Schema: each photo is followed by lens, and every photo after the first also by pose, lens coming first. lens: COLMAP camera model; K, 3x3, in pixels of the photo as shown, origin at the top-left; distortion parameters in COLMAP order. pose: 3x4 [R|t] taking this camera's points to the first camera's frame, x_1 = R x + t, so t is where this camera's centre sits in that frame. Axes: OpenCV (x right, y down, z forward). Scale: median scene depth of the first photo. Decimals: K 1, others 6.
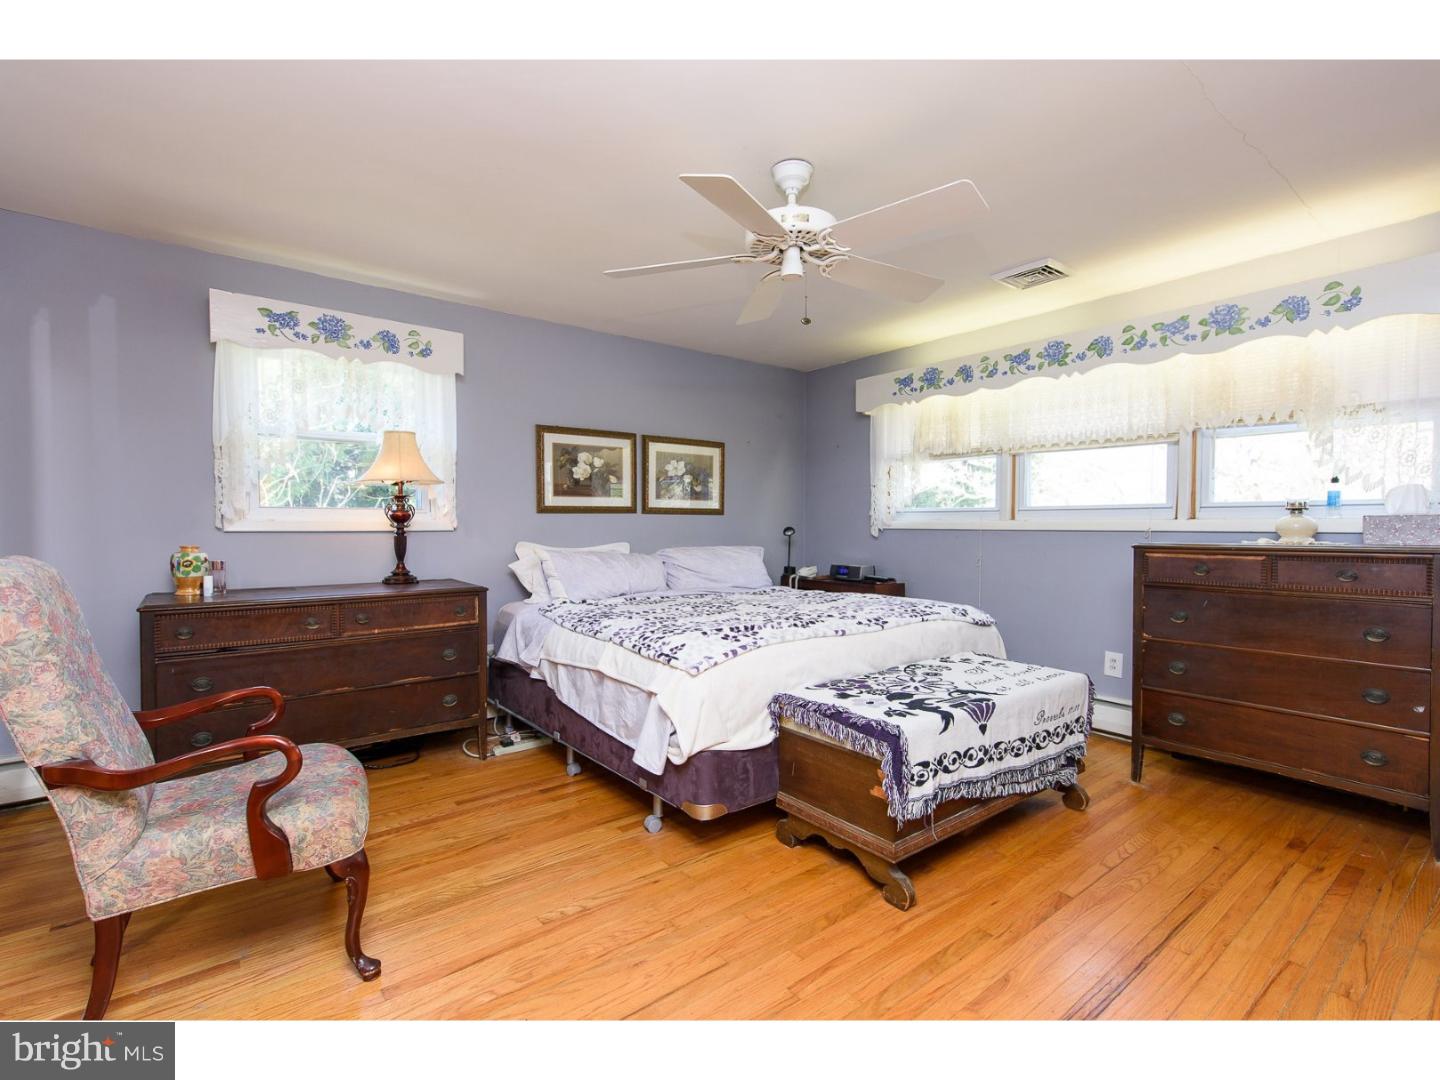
lens RADIAL K [[657.9, 0, 717.3], [0, 657.9, 537.9], [0, 0, 1]] dist [0.011423, -0.000681]
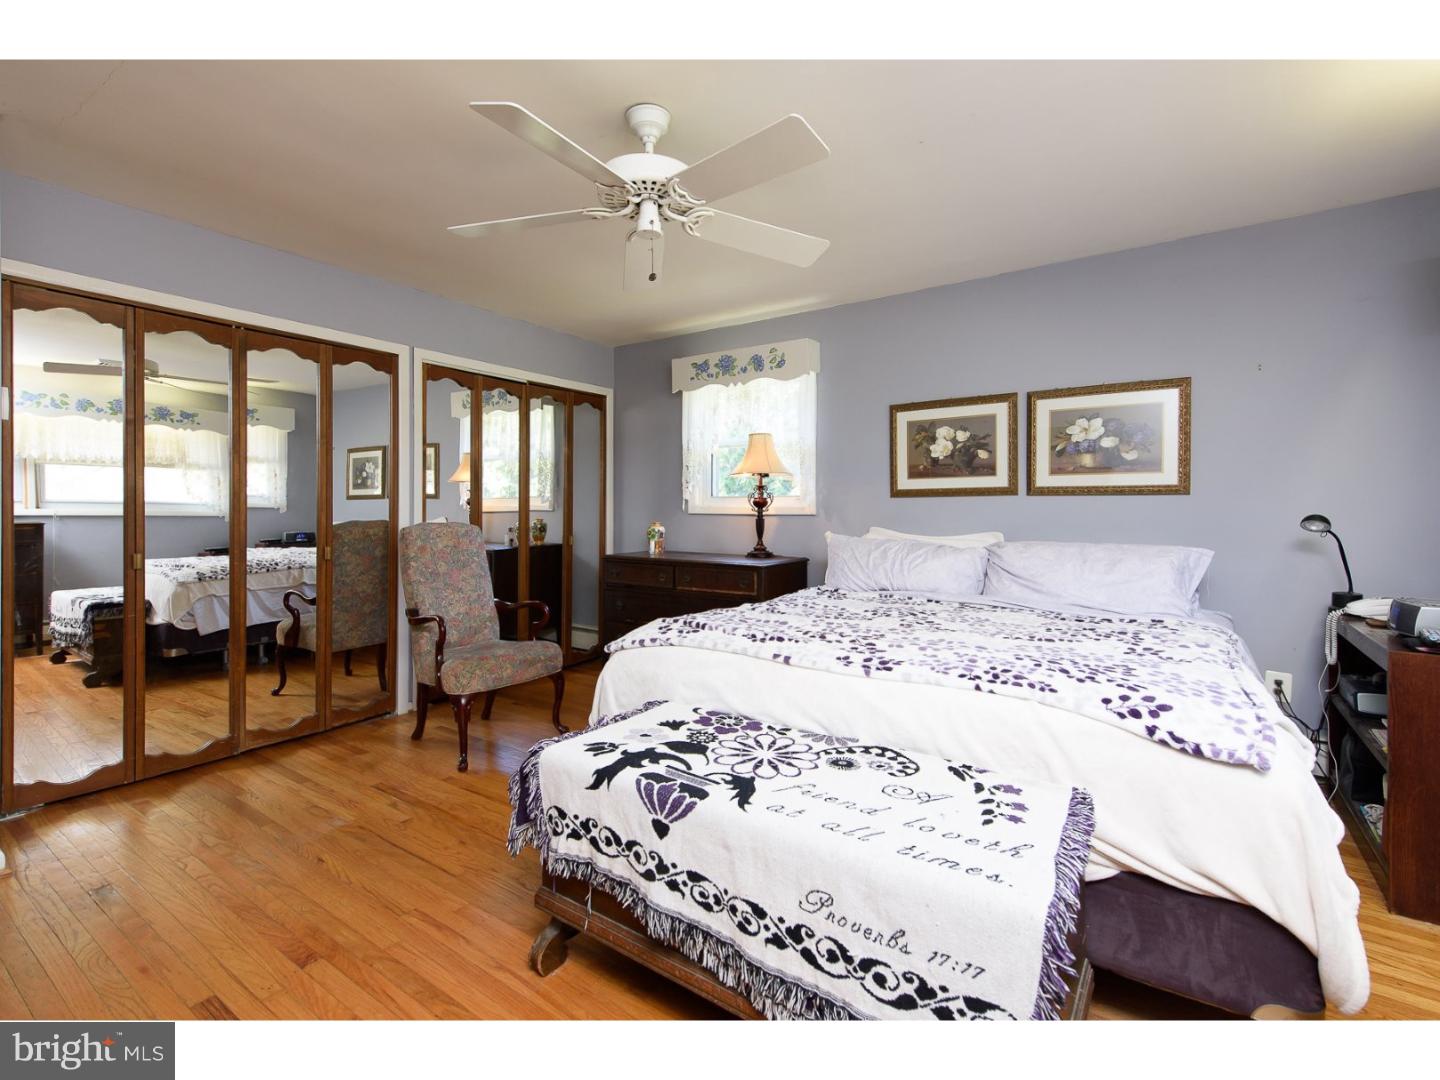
lens RADIAL K [[657.9, 0, 711.8], [0, 657.9, 508.8], [0, 0, 1]] dist [0.011423, -0.000681]
pose [[0.301859, 0.000548, -0.953353, 0.653777], [-0.020588, 0.999770, -0.005944, -0.011451], [0.953130, 0.021422, 0.301801, 0.538956]]
